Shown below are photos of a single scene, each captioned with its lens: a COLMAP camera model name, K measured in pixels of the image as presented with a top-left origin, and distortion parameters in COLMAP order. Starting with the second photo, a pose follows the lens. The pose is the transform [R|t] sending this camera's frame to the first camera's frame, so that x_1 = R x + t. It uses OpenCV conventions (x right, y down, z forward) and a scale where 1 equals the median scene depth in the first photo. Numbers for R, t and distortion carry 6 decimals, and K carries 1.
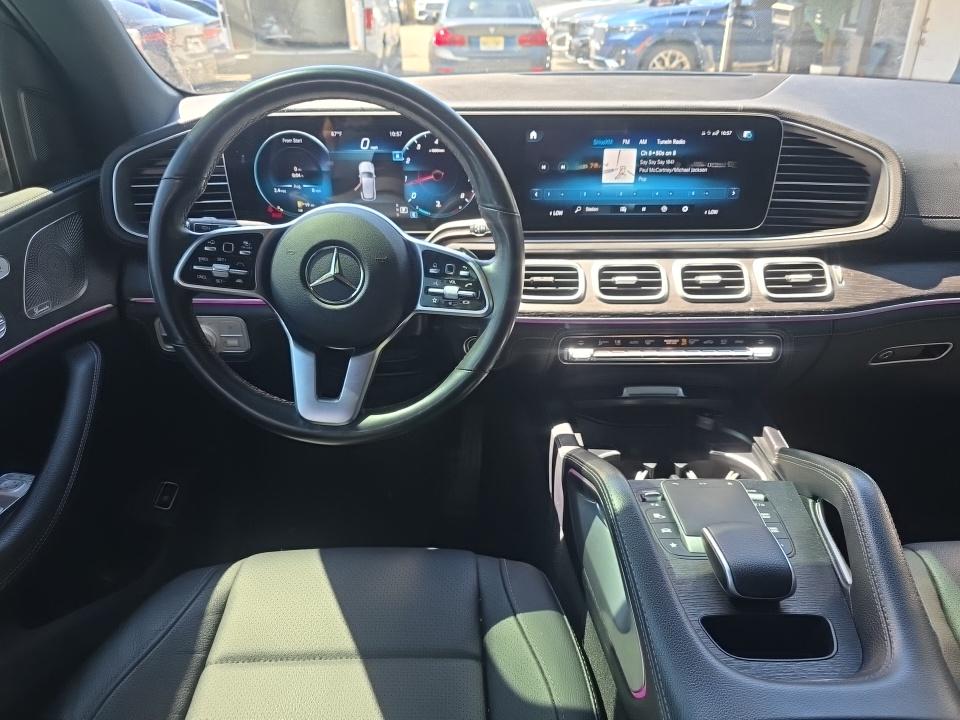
lens RADIAL K [[683.3, 0, 480.0], [0, 683.3, 360.0], [0, 0, 1]] dist [0.005856, -0.003833]
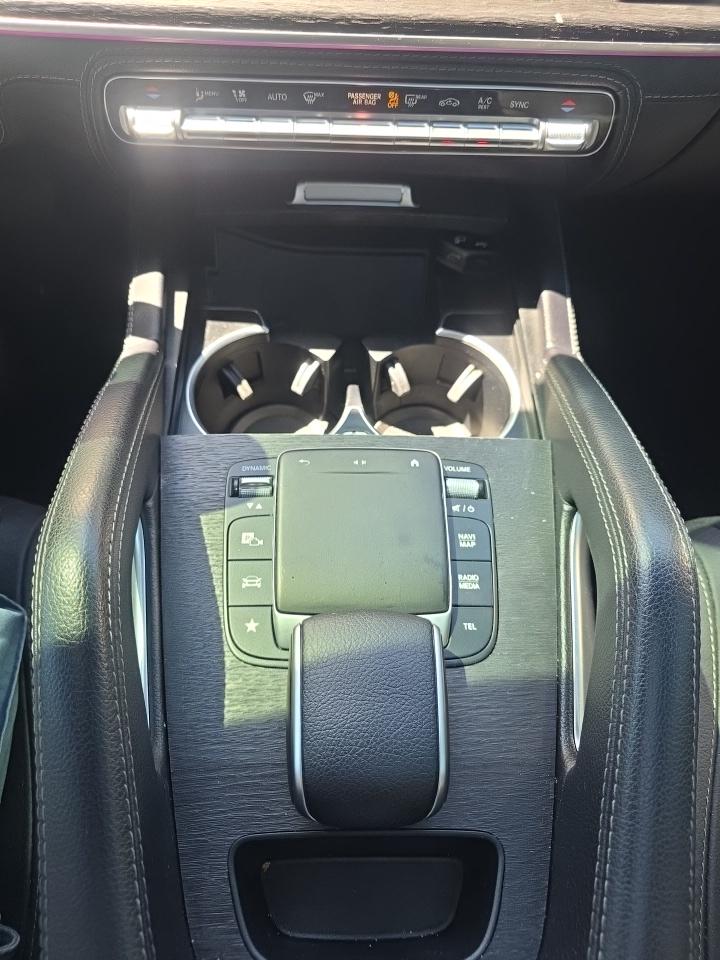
lens RADIAL K [[683.3, 0, 360.0], [0, 683.3, 480.0], [0, 0, 1]] dist [0.005856, -0.003833]
pose [[0.998897, 0.012428, 0.045275, 0.260165], [-0.035698, 0.827399, 0.560479, -0.069392], [-0.030495, -0.561477, 0.826930, 0.505562]]
